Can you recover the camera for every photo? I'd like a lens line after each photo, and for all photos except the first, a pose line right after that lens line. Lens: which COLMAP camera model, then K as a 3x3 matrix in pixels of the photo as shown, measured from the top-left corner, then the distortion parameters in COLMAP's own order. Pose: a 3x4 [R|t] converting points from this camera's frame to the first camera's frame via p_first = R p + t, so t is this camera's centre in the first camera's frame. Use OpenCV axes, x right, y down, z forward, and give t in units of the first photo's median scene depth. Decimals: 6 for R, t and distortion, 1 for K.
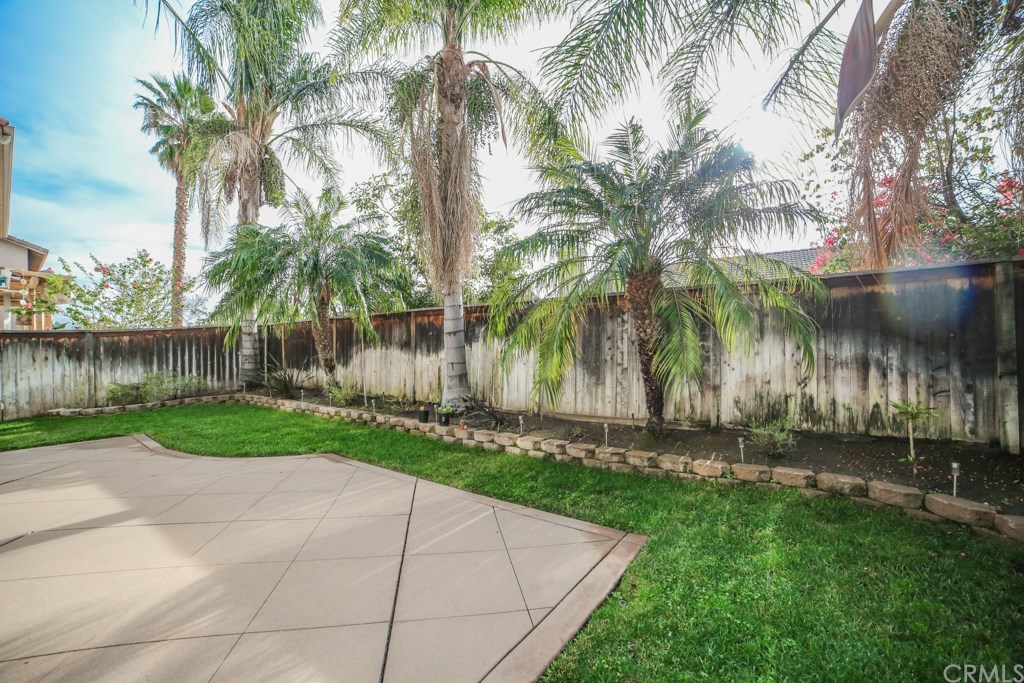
lens RADIAL K [[413.6, 0, 510.0], [0, 413.6, 338.8], [0, 0, 1]] dist [-0.107313, 0.036223]
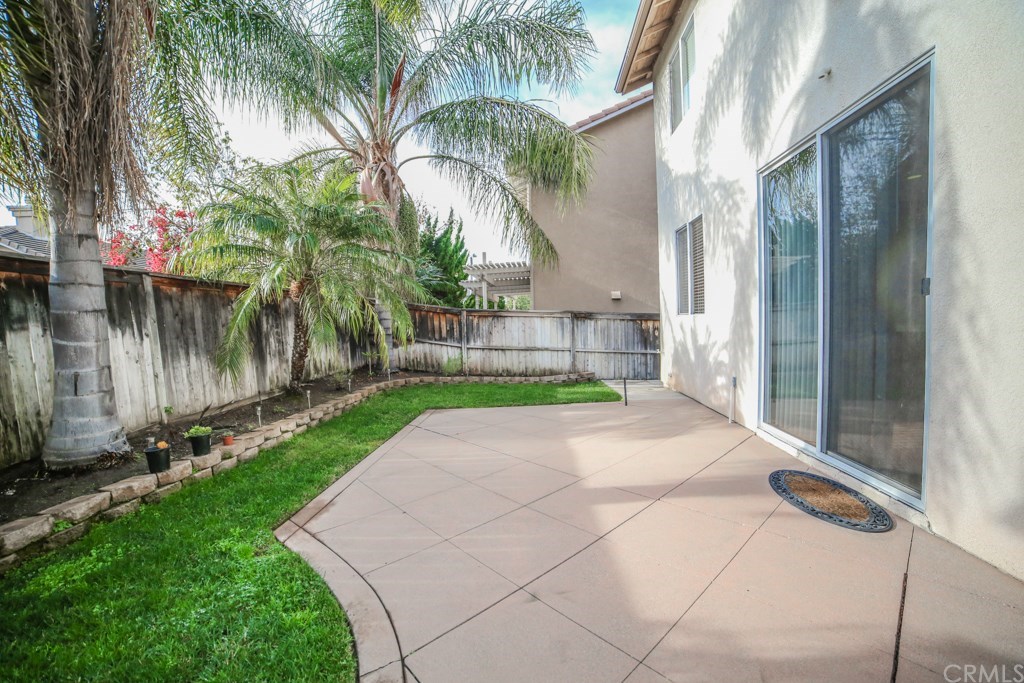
lens RADIAL K [[413.6, 0, 510.0], [0, 413.6, 338.8], [0, 0, 1]] dist [-0.107313, 0.036223]
pose [[-0.509790, -0.007880, 0.860263, -0.907464], [0.024822, 0.999407, 0.023864, 0.025297], [-0.859941, 0.033519, -0.509292, 0.860690]]
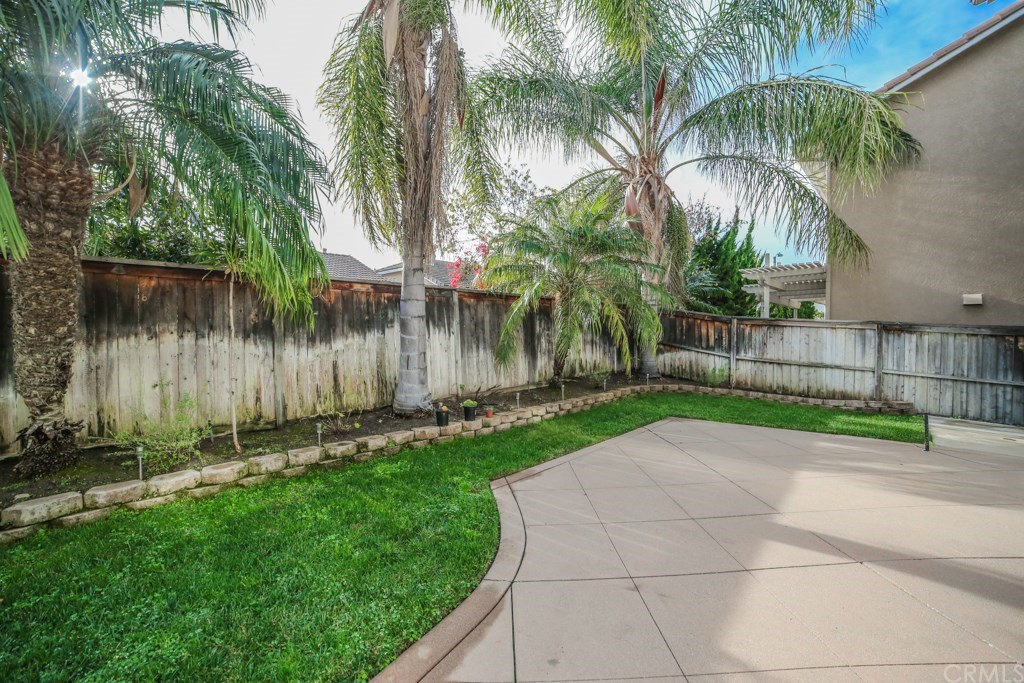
lens RADIAL K [[413.6, 0, 510.0], [0, 413.6, 338.8], [0, 0, 1]] dist [-0.107313, 0.036223]
pose [[0.166760, -0.006580, 0.985976, -1.002306], [-0.015734, 0.999833, 0.009333, 0.021861], [-0.985872, -0.017070, 0.166628, 0.742043]]
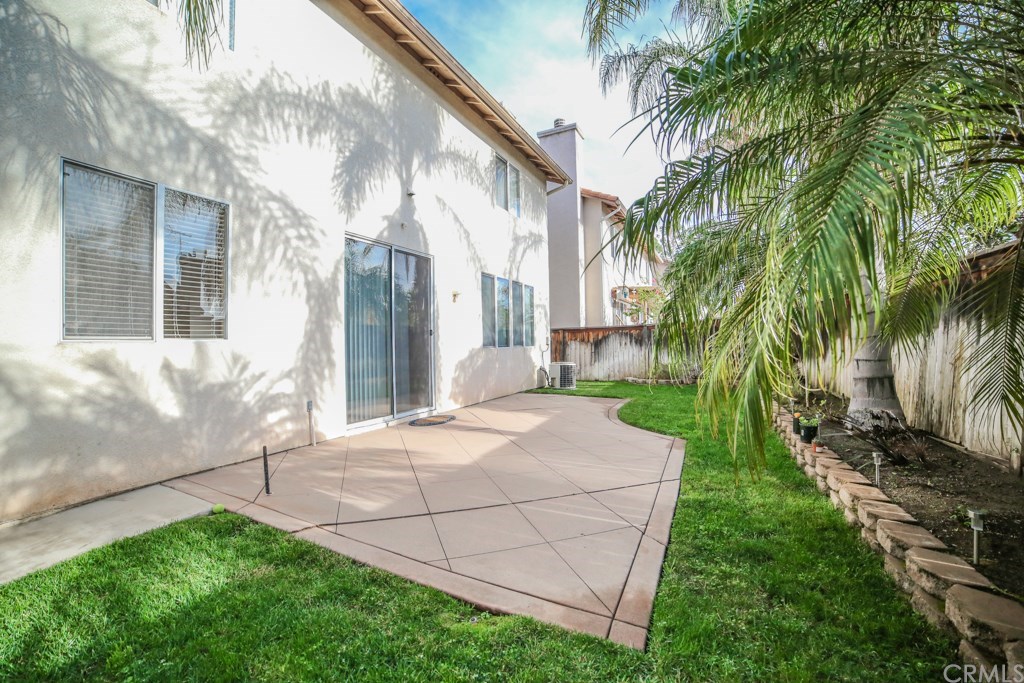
lens RADIAL K [[413.6, 0, 510.0], [0, 413.6, 338.8], [0, 0, 1]] dist [-0.107313, 0.036223]
pose [[0.166890, 0.007650, -0.985946, 0.432538], [0.023457, 0.999656, 0.011727, 0.002911], [0.985696, -0.025084, 0.166653, 0.342715]]
